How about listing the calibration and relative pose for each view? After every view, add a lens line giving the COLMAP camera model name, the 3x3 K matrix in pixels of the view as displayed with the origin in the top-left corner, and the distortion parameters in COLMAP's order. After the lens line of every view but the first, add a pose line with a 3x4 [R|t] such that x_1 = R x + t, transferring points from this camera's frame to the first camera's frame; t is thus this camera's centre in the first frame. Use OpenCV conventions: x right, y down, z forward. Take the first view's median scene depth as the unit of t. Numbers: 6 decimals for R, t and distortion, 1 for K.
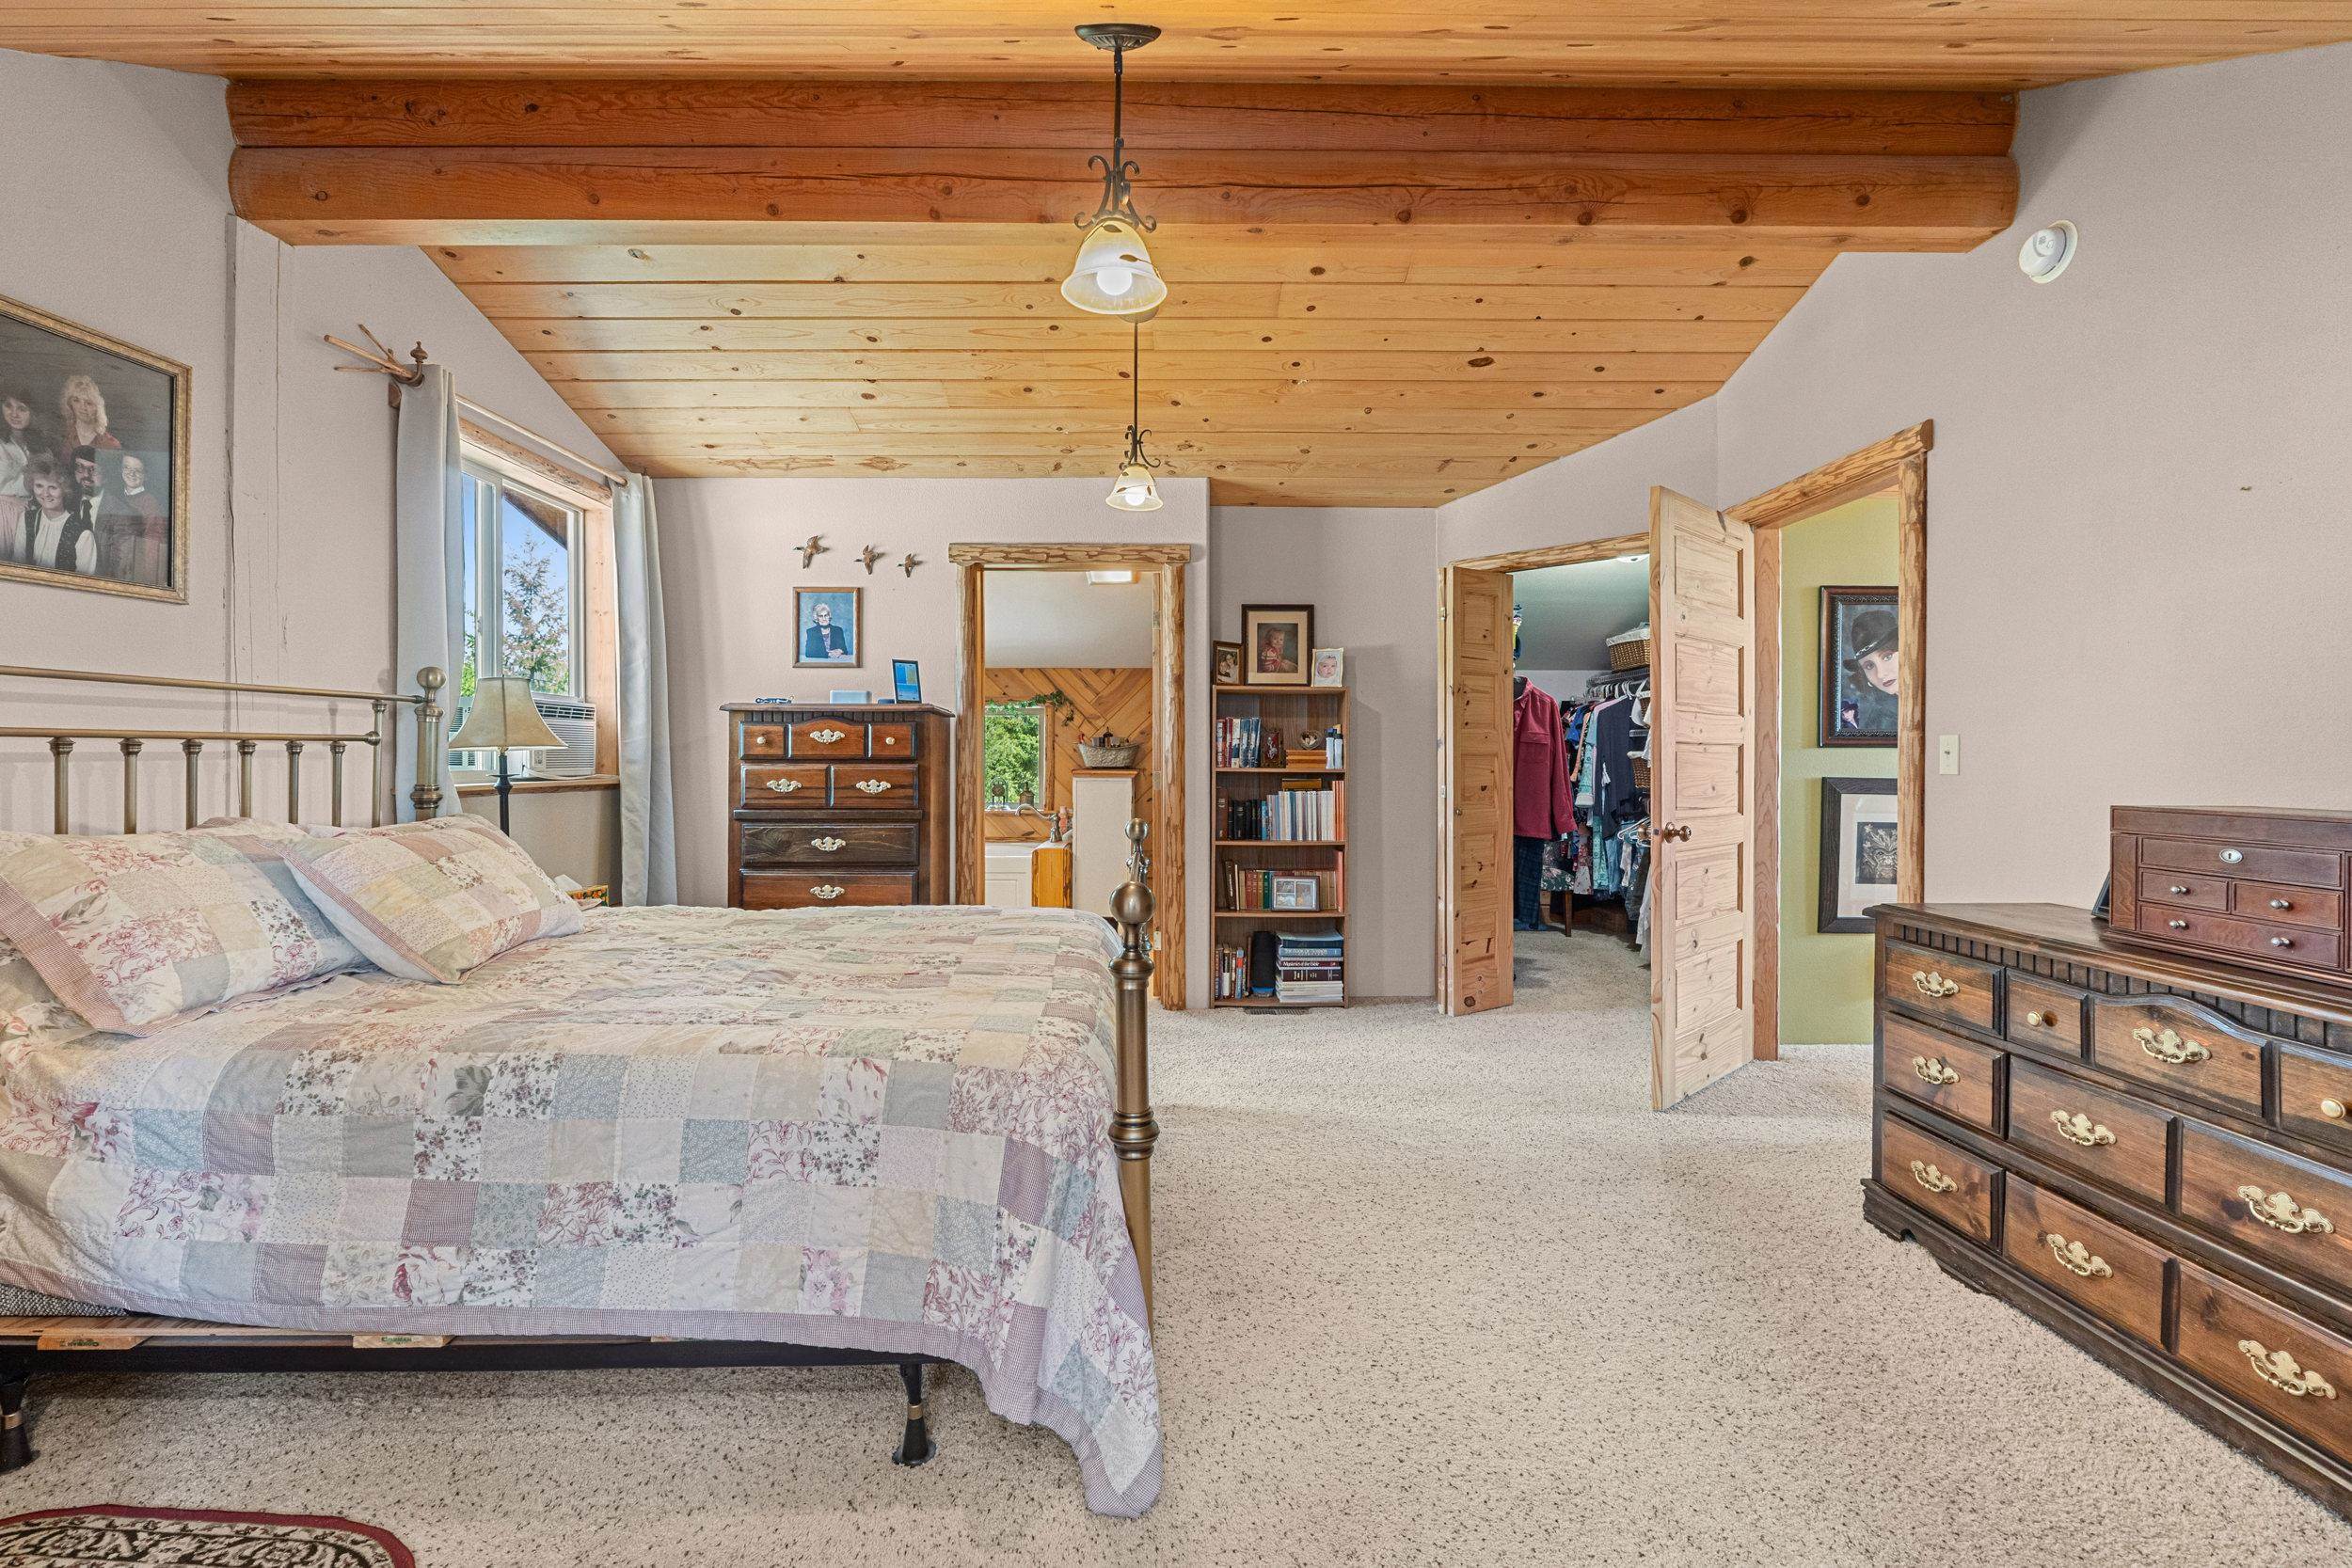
lens RADIAL K [[988.4, 0, 1177.8], [0, 988.4, 768.3], [0, 0, 1]] dist [-0.006786, 0.000021]
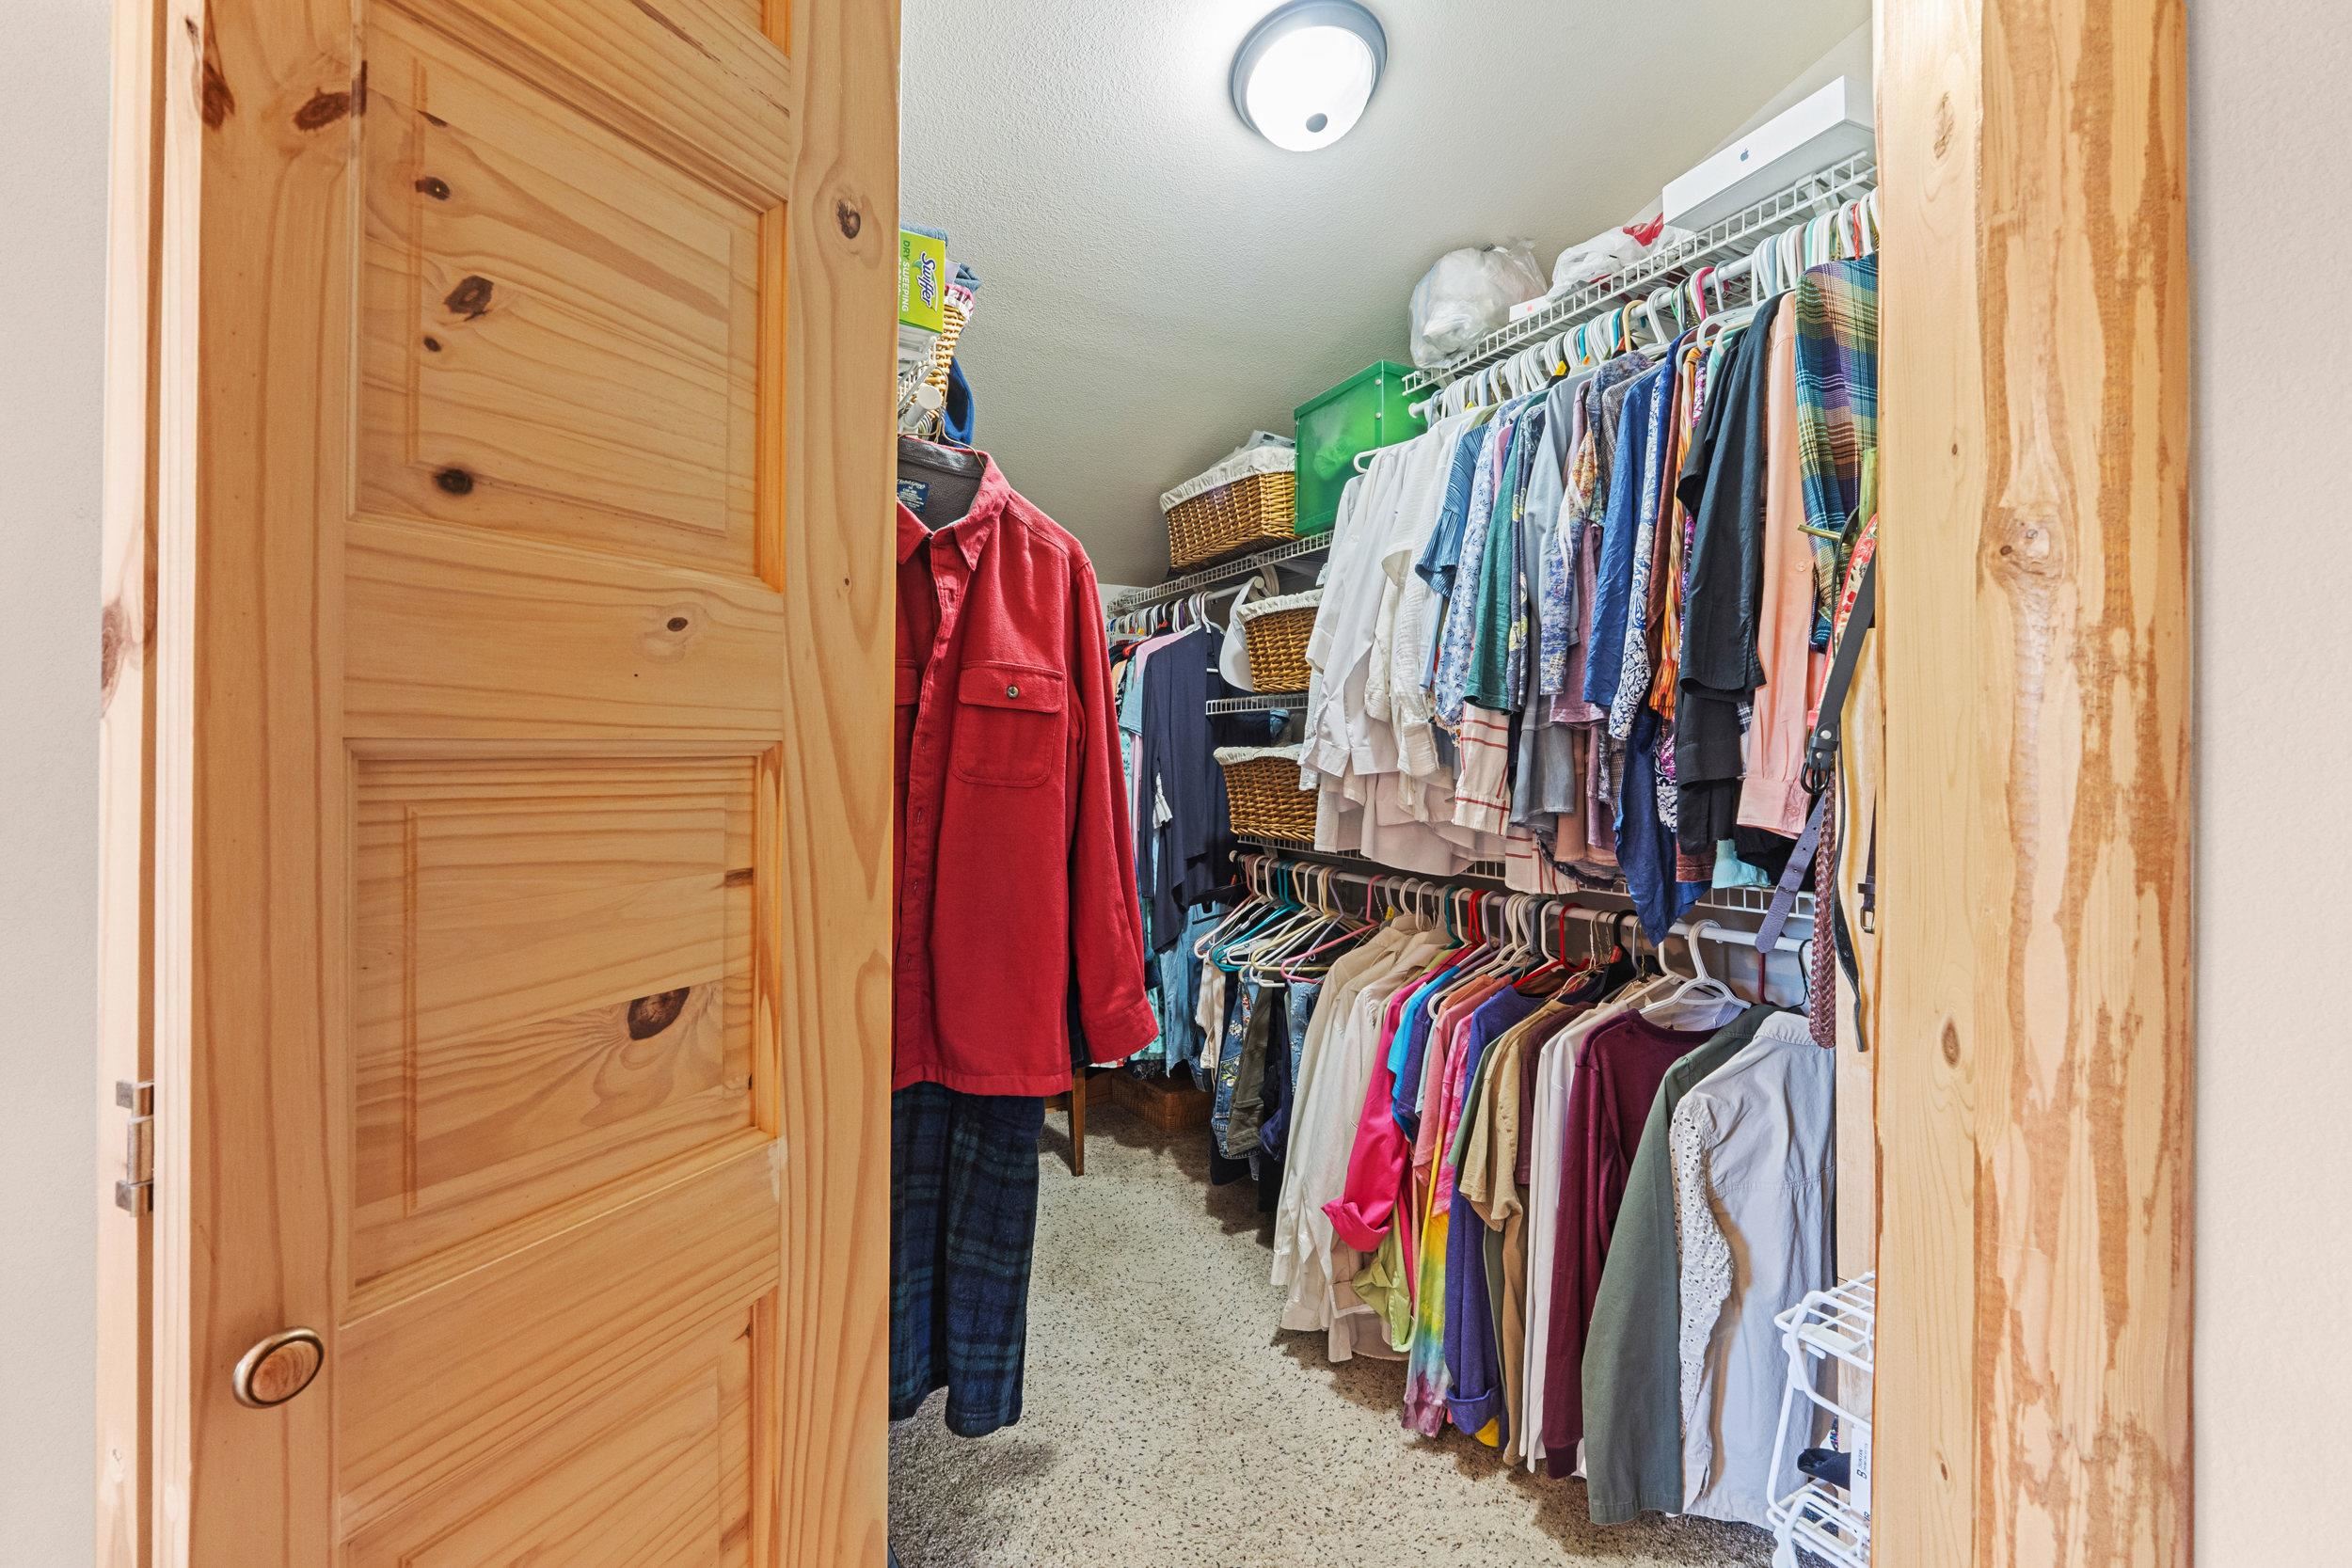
lens RADIAL K [[988.4, 0, 1174.5], [0, 988.4, 767.8], [0, 0, 1]] dist [-0.006786, 0.000021]
pose [[0.865516, 0.004399, 0.500862, 0.269979], [-0.006243, 0.999978, 0.002006, -0.011556], [-0.500842, -0.004863, 0.865525, 0.757962]]
